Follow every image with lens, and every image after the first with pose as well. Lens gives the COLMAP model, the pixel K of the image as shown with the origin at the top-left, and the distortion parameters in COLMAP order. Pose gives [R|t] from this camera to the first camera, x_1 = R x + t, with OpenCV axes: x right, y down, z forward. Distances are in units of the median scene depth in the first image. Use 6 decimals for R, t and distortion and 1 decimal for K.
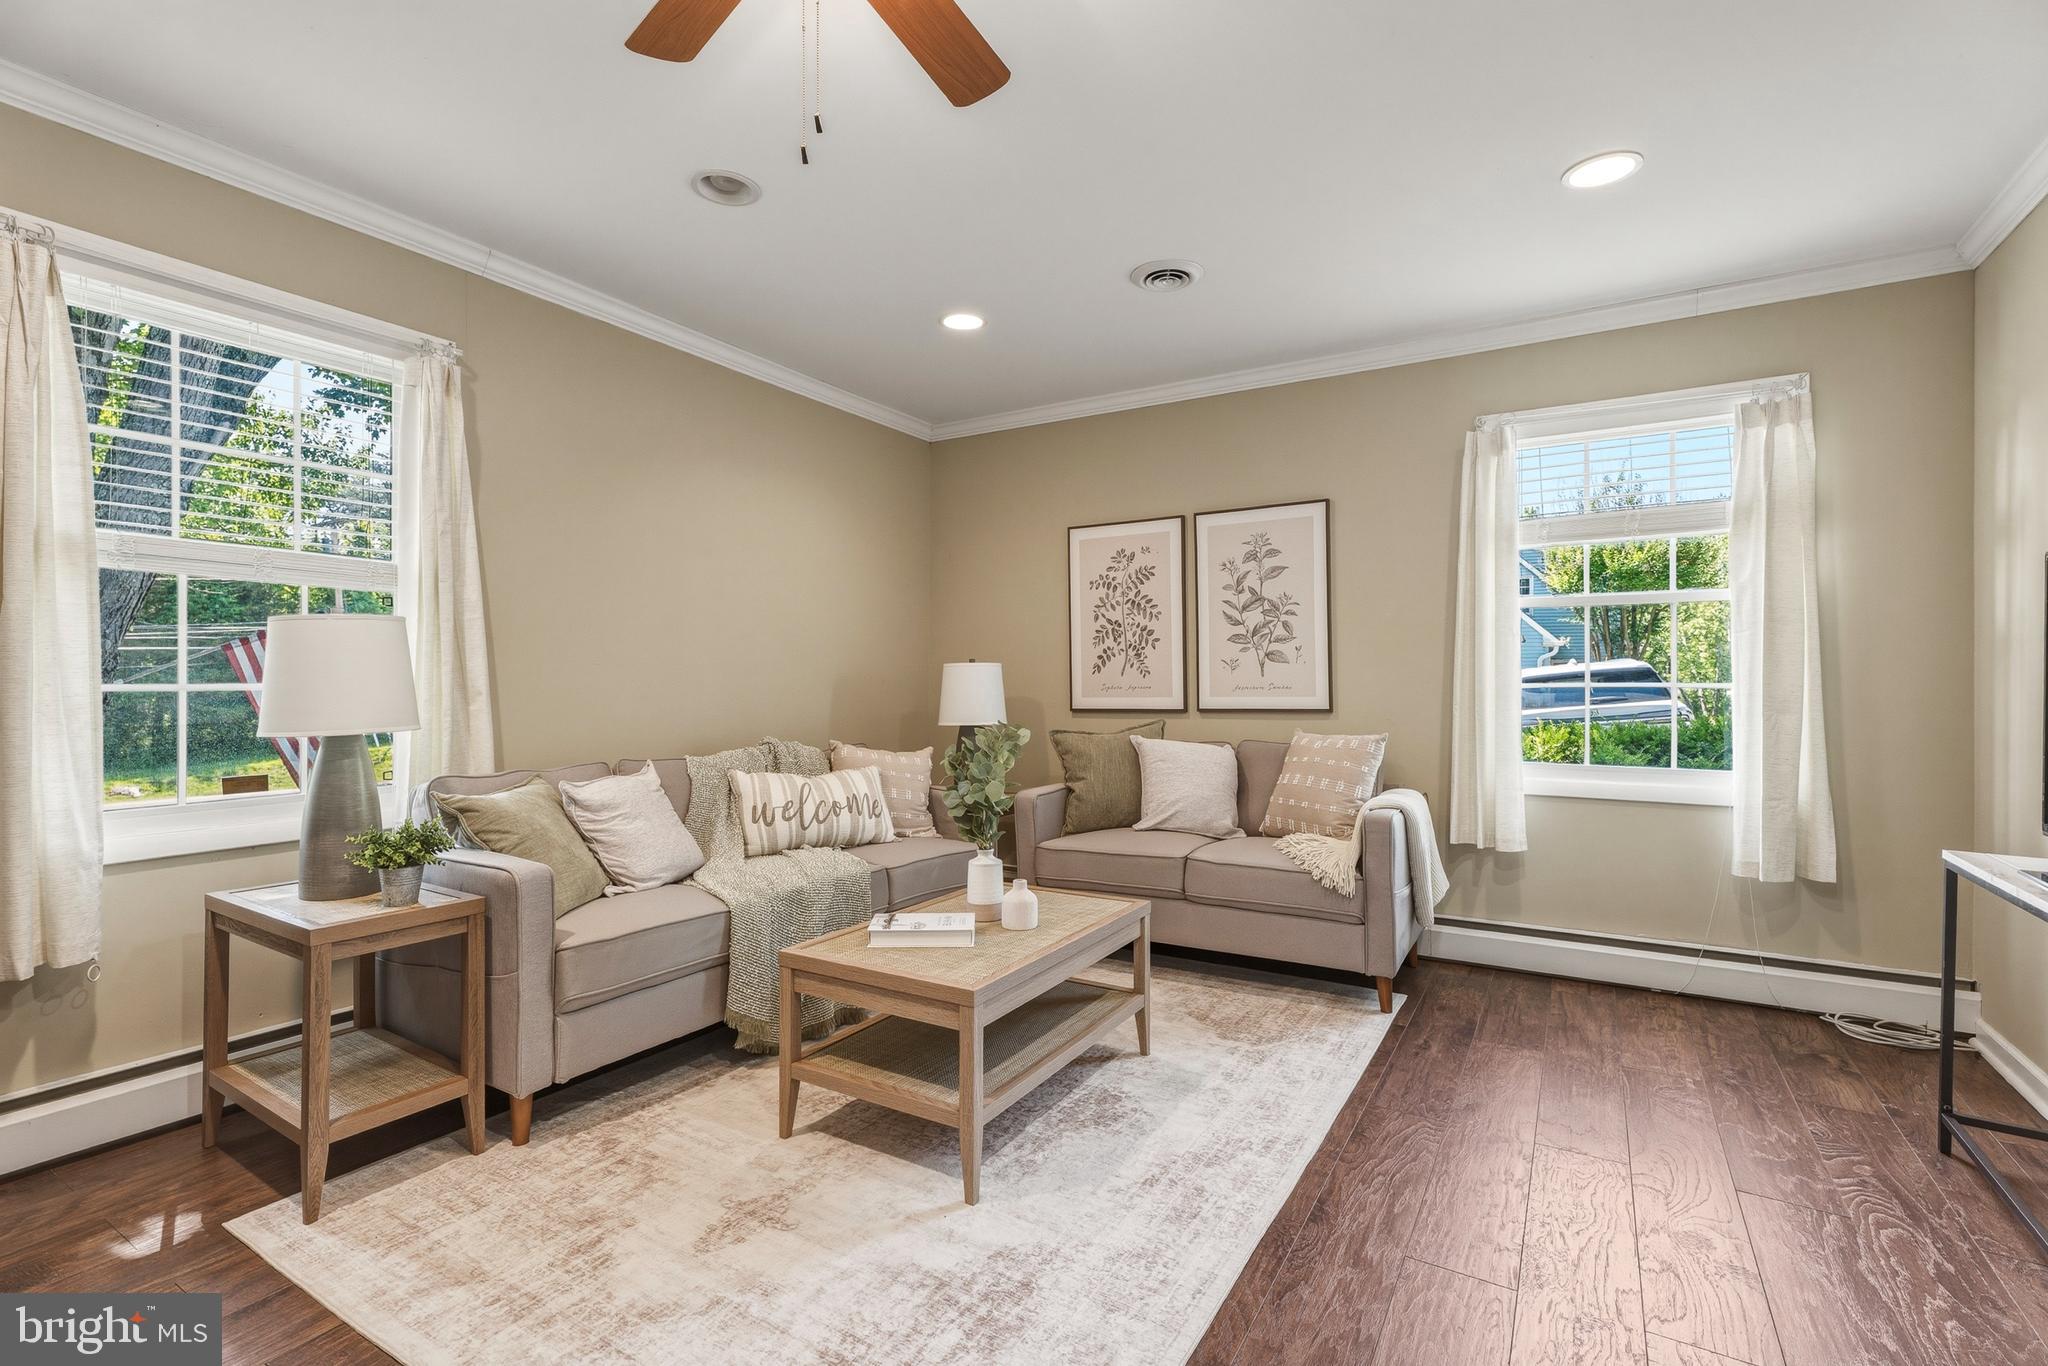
lens RADIAL K [[934.5, 0, 1022.4], [0, 934.5, 680.6], [0, 0, 1]] dist [0.001894, 0.000302]
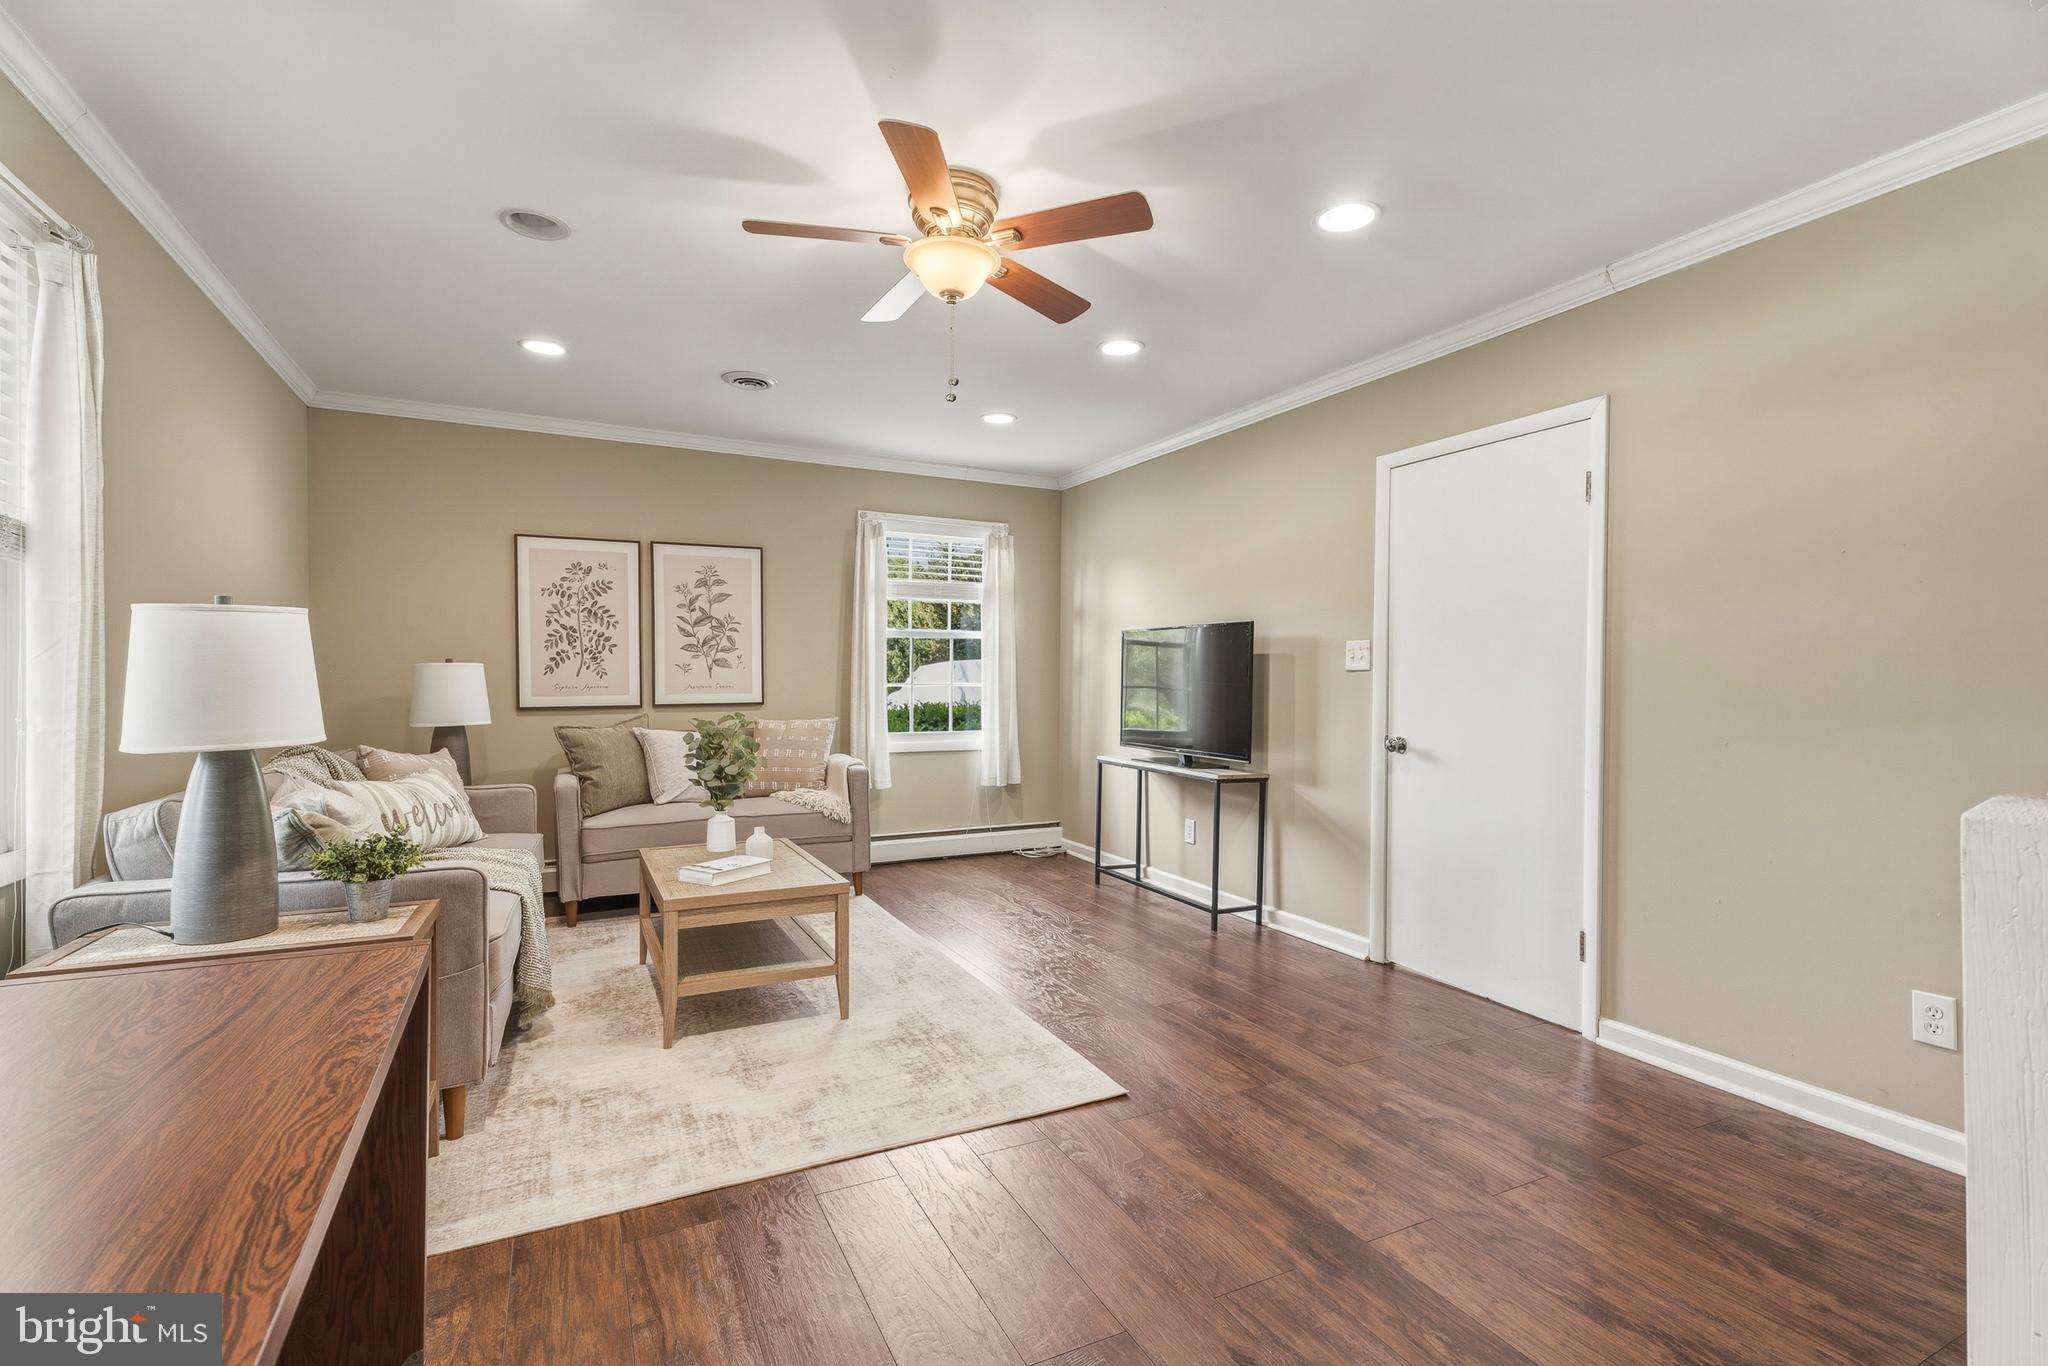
lens RADIAL K [[923.5, 0, 1024.9], [0, 923.5, 672.8], [0, 0, 1]] dist [0.000939, 0.000139]
pose [[0.526956, 0.008296, 0.849852, -0.660562], [-0.002967, 0.999964, -0.007922, -0.002863], [-0.849887, 0.001653, 0.526962, -0.035598]]
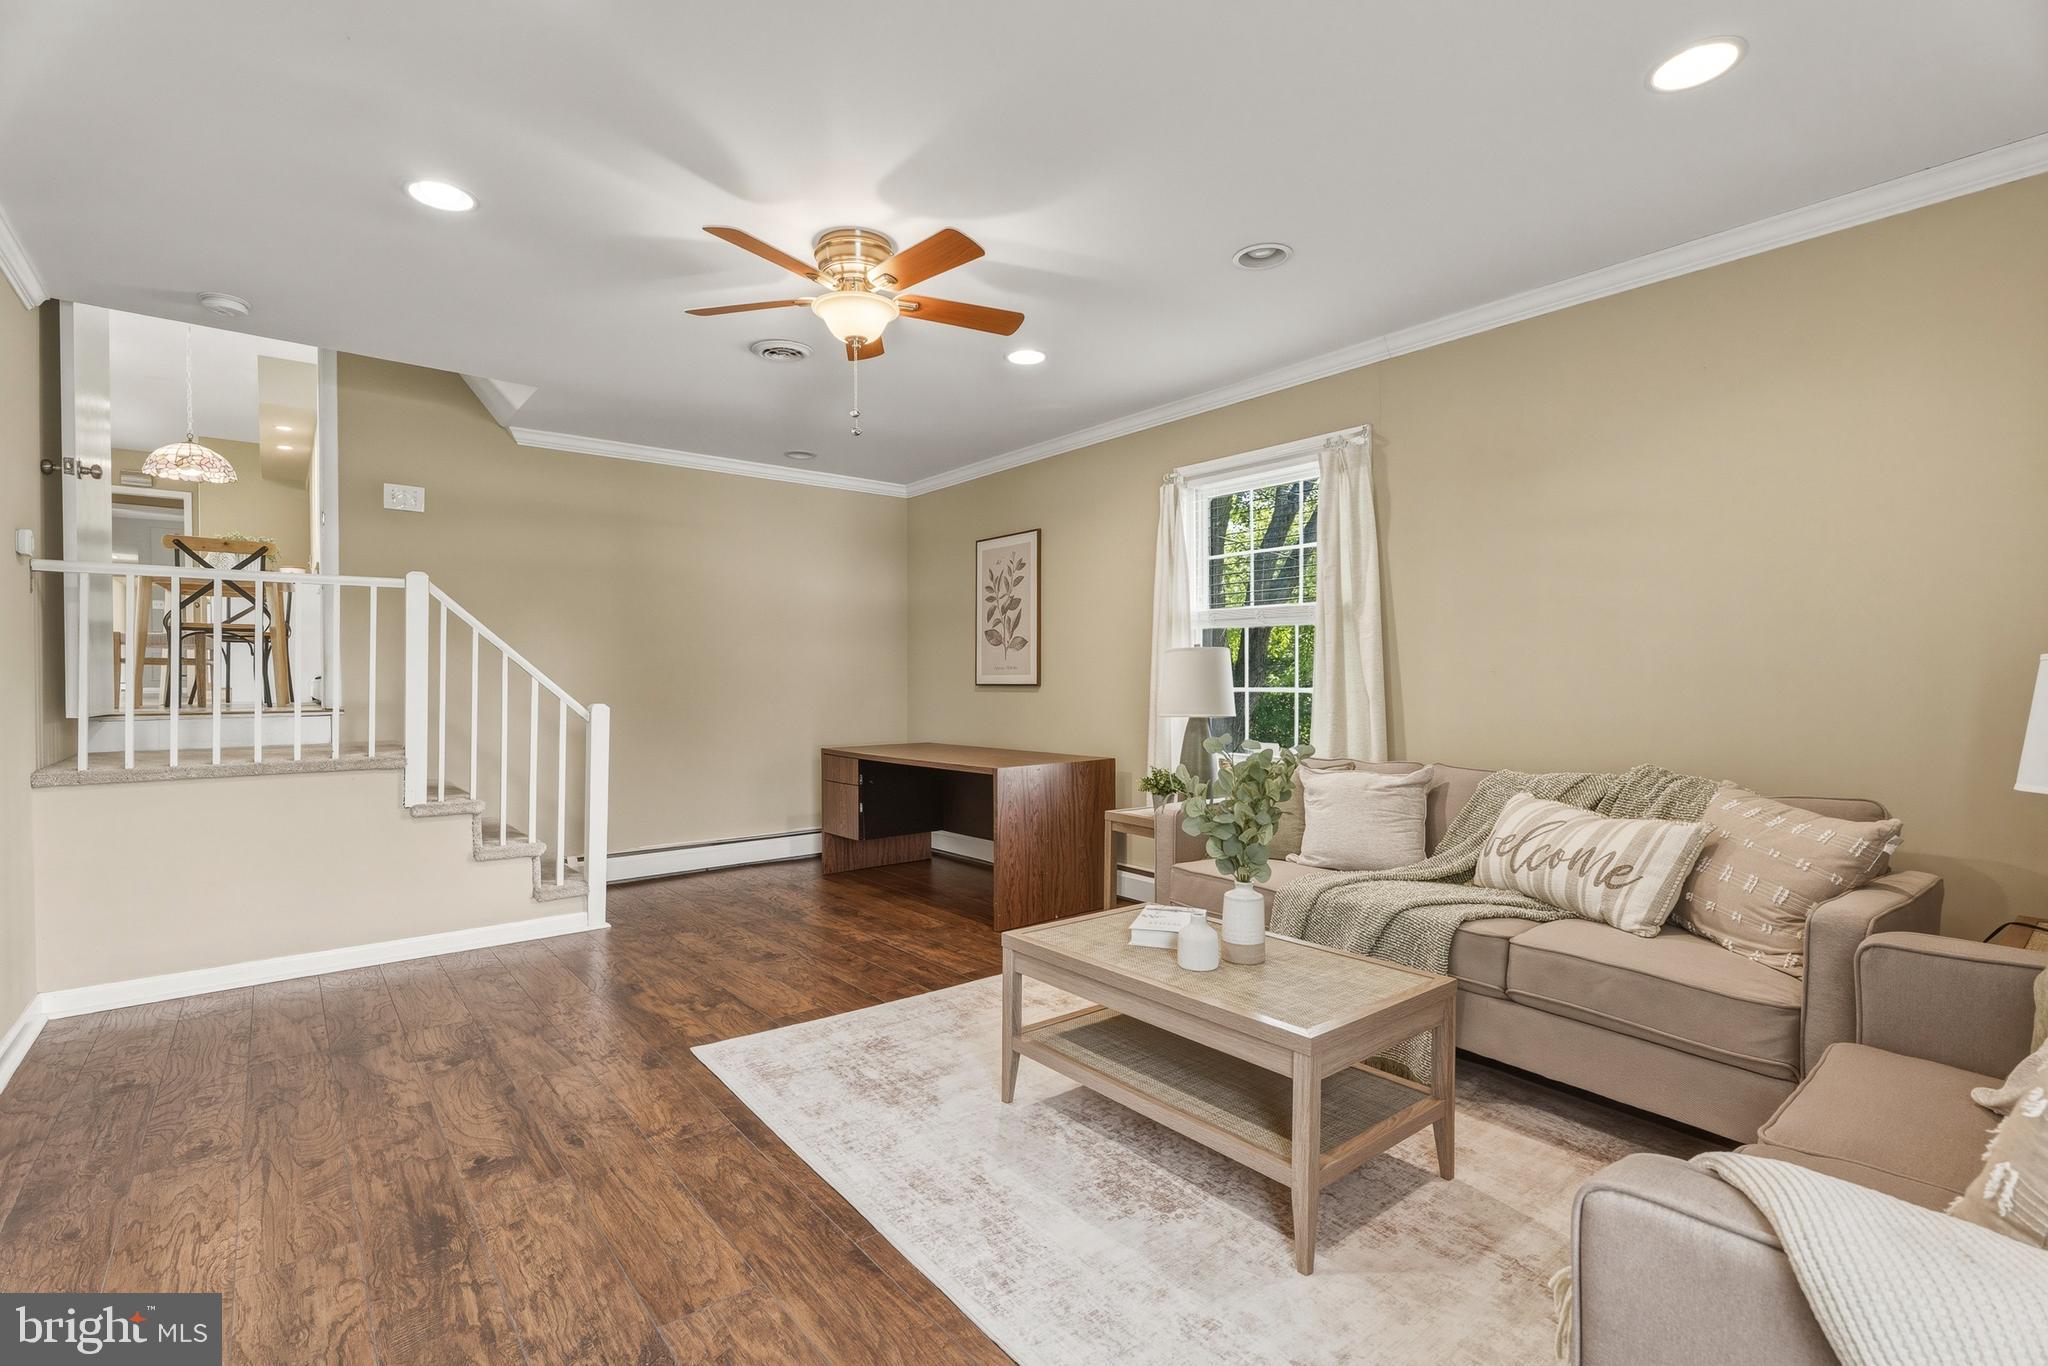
lens RADIAL K [[934.5, 0, 1022.4], [0, 934.5, 680.6], [0, 0, 1]] dist [0.001894, 0.000302]
pose [[-0.339249, -0.000303, -0.940697, 0.614905], [-0.005517, 0.999983, 0.001667, -0.005936], [0.940680, 0.005755, -0.339245, 0.789641]]
